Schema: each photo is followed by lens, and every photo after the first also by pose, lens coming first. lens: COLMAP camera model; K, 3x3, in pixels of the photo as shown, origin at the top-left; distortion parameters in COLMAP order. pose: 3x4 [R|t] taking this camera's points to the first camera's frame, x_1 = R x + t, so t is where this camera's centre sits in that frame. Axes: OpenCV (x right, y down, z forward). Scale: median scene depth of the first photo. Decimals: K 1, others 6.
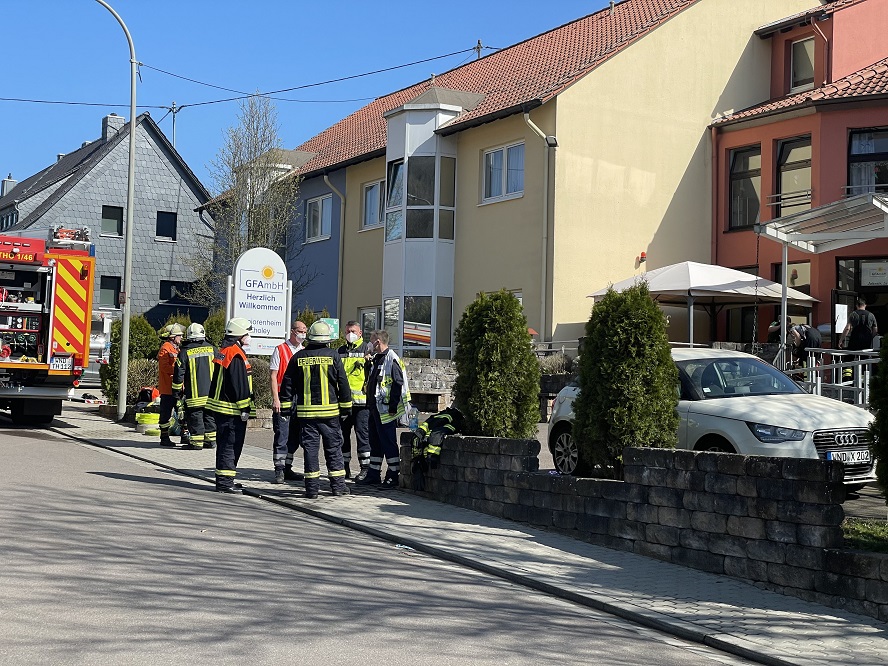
lens RADIAL K [[1324.4, 0, 444.0], [0, 1324.4, 333.0], [0, 0, 1]] dist [0.031129, 0.030836]
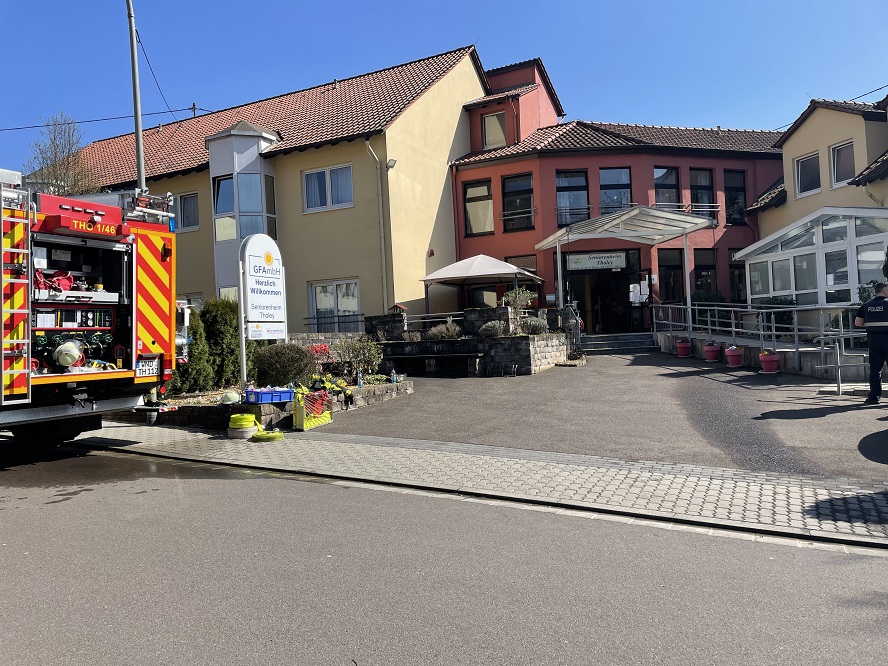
lens RADIAL K [[674.5, 0, 444.0], [0, 674.5, 333.0], [0, 0, 1]] dist [0.059112, -0.096677]
pose [[0.835161, -0.062137, 0.546485, -0.311726], [0.040980, 0.997866, 0.050834, -0.009387], [-0.548477, -0.020059, 0.835925, 0.491038]]
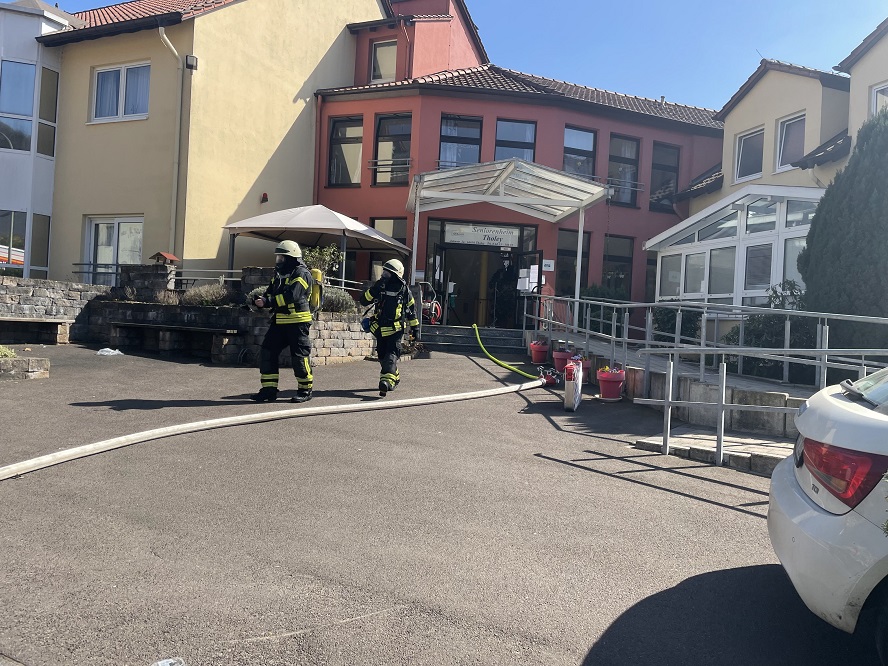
lens RADIAL K [[670.6, 0, 460.8], [0, 670.6, 329.5], [0, 0, 1]] dist [0.059155, -0.088677]
pose [[0.806190, 0.016368, 0.591431, -0.060273], [-0.065324, 0.995968, 0.061481, 0.008116], [-0.588040, -0.088200, 0.804009, 0.574277]]
